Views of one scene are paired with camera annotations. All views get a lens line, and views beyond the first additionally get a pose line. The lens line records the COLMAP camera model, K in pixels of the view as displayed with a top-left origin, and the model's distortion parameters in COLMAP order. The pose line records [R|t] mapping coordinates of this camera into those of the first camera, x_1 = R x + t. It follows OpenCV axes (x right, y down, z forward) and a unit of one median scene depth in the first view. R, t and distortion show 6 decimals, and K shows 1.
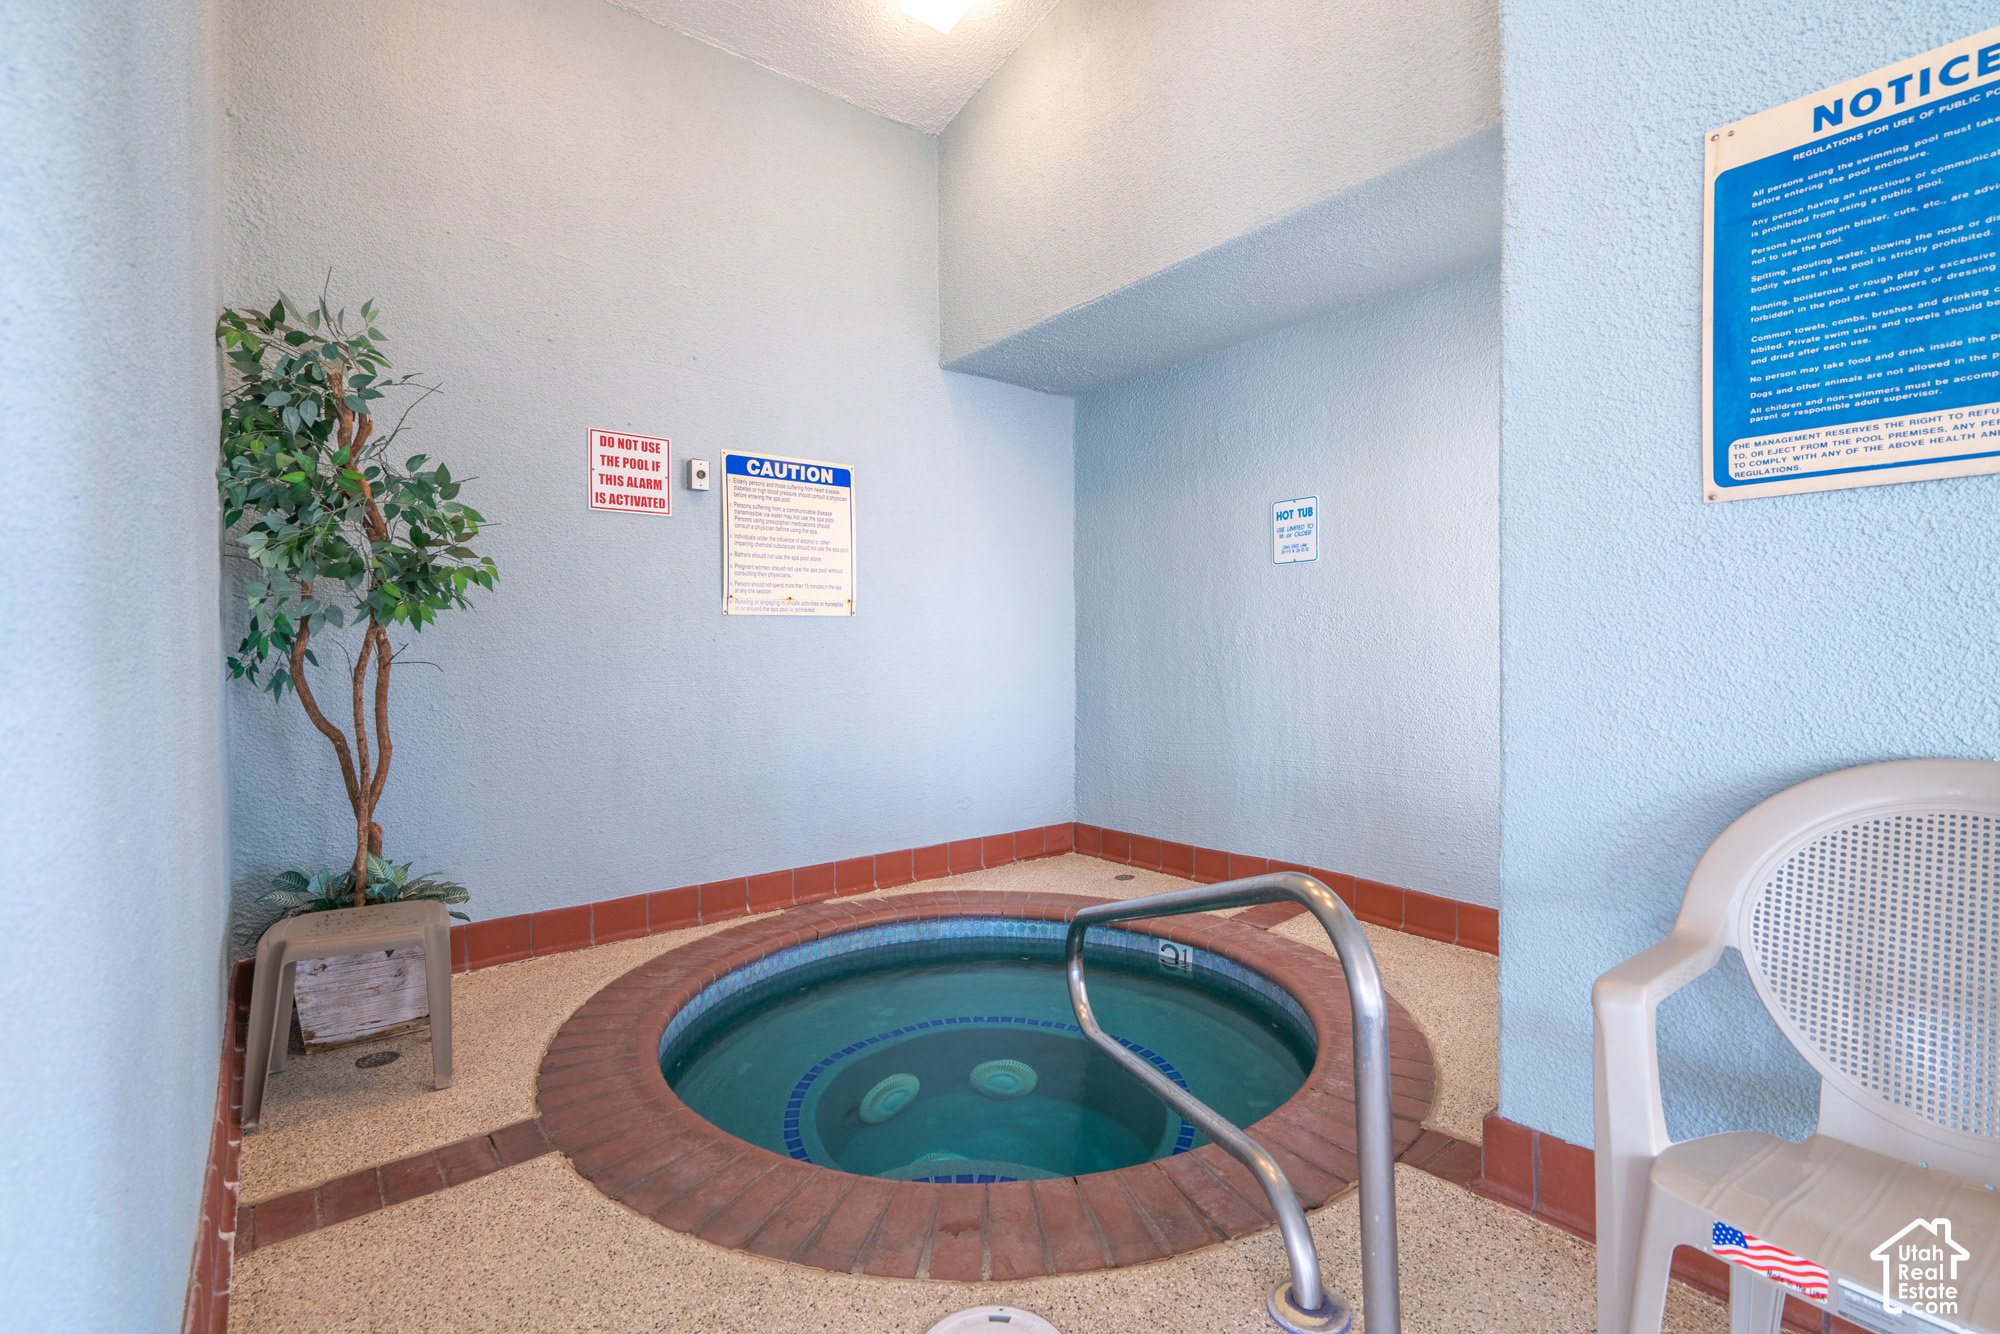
lens RADIAL K [[913.6, 0, 1012.1], [0, 913.6, 648.9], [0, 0, 1]] dist [-0.003644, 0.001366]
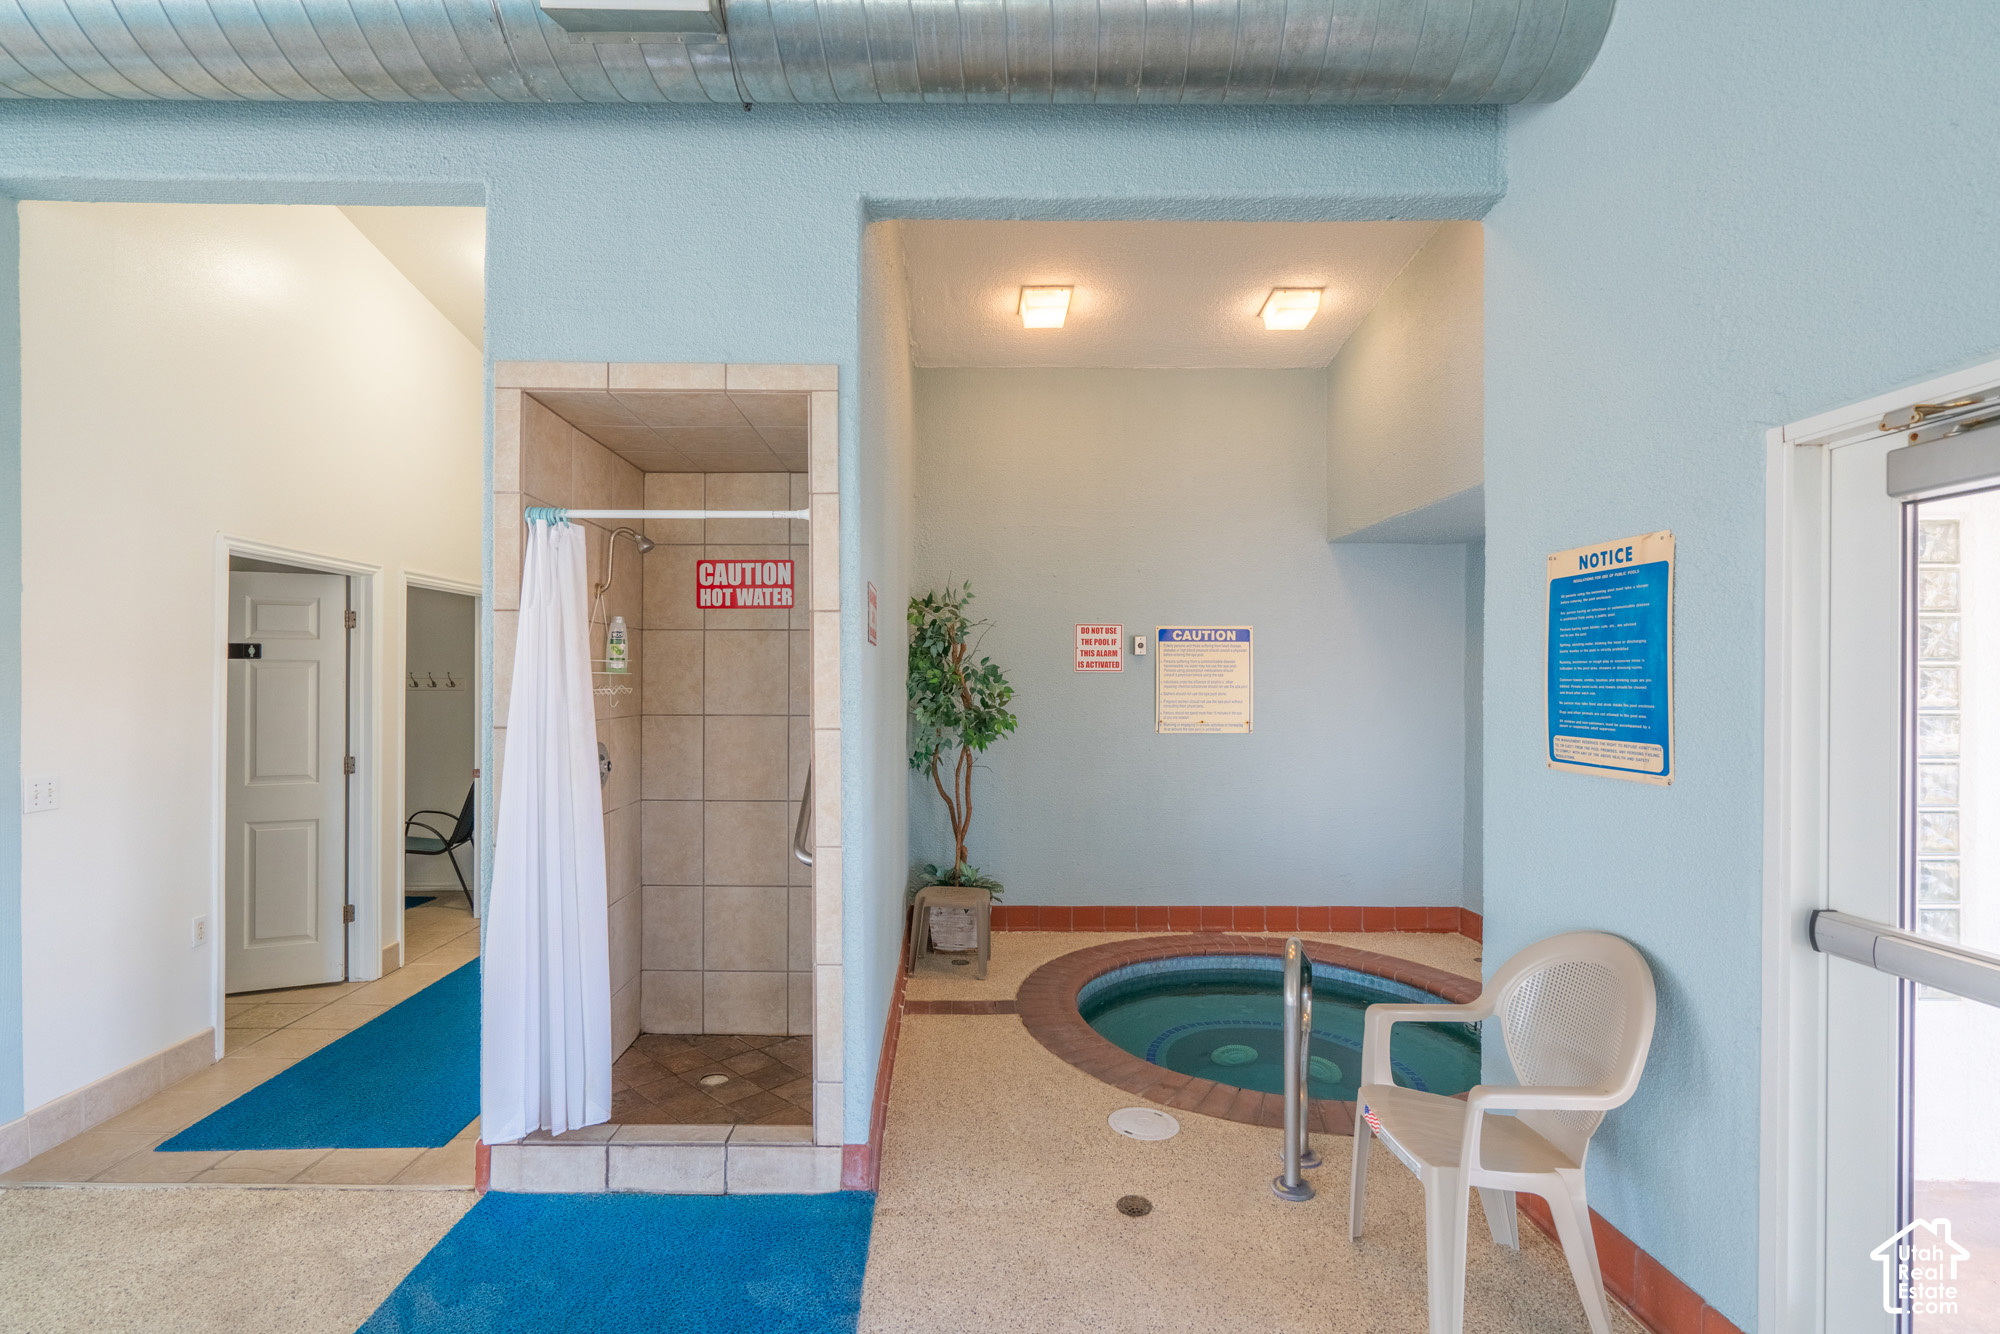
lens RADIAL K [[913.6, 0, 985.3], [0, 913.6, 676.8], [0, 0, 1]] dist [-0.003644, 0.001366]
pose [[0.800184, 0.012317, -0.599629, 0.537794], [-0.017323, 0.999847, -0.002579, -0.176524], [0.599505, 0.012451, 0.800274, -0.580606]]
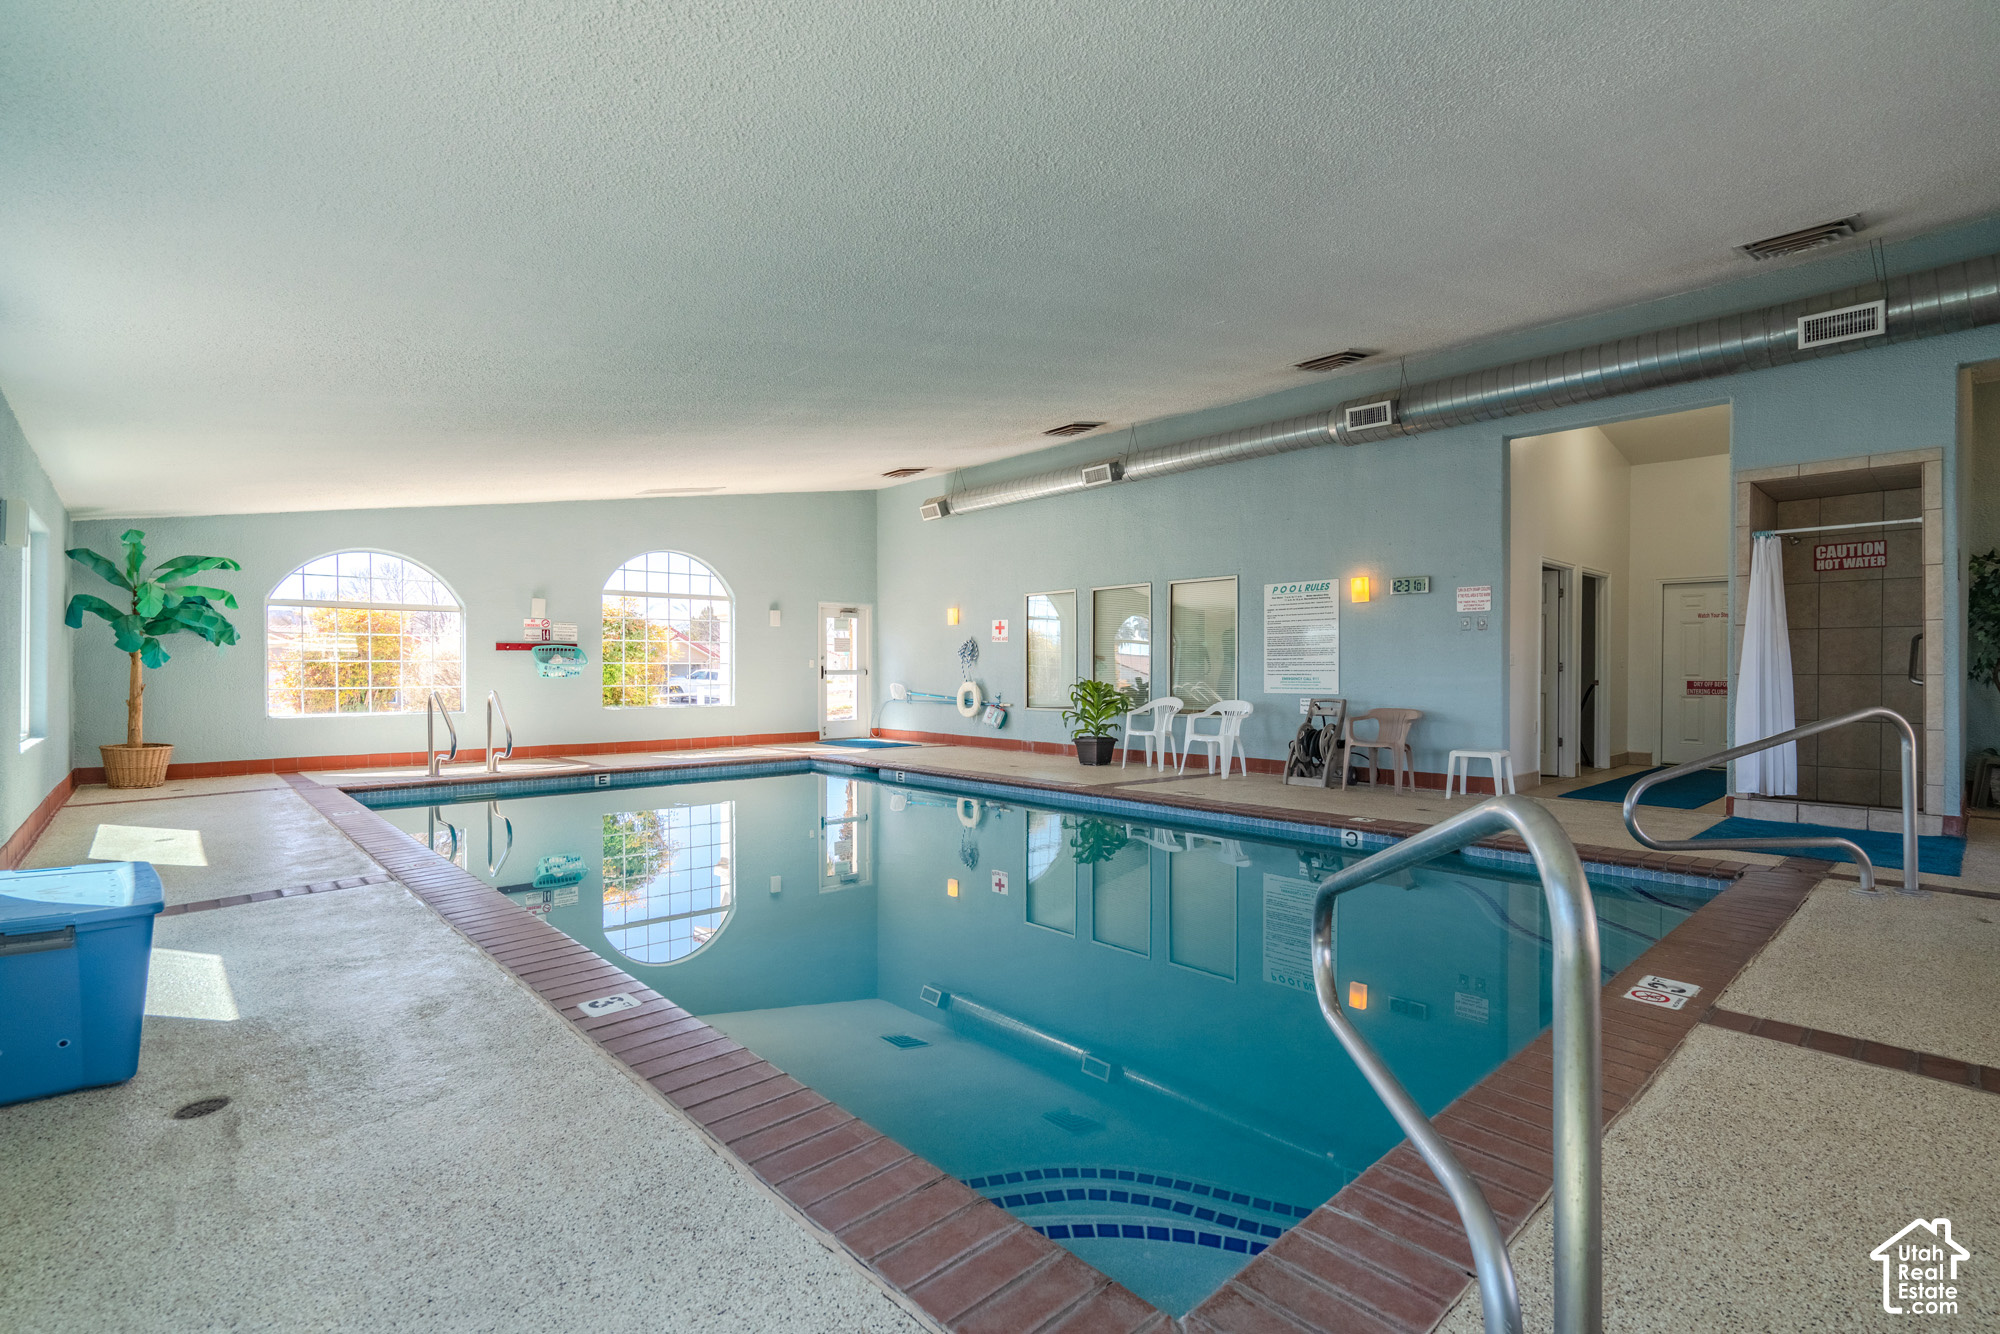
lens RADIAL K [[913.6, 0, 998.9], [0, 913.6, 675.8], [0, 0, 1]] dist [-0.003644, 0.001366]
pose [[0.062215, 0.018957, -0.997883, 1.838124], [-0.011775, 0.999764, 0.018259, 0.005410], [0.997993, 0.010614, 0.062424, -2.254934]]
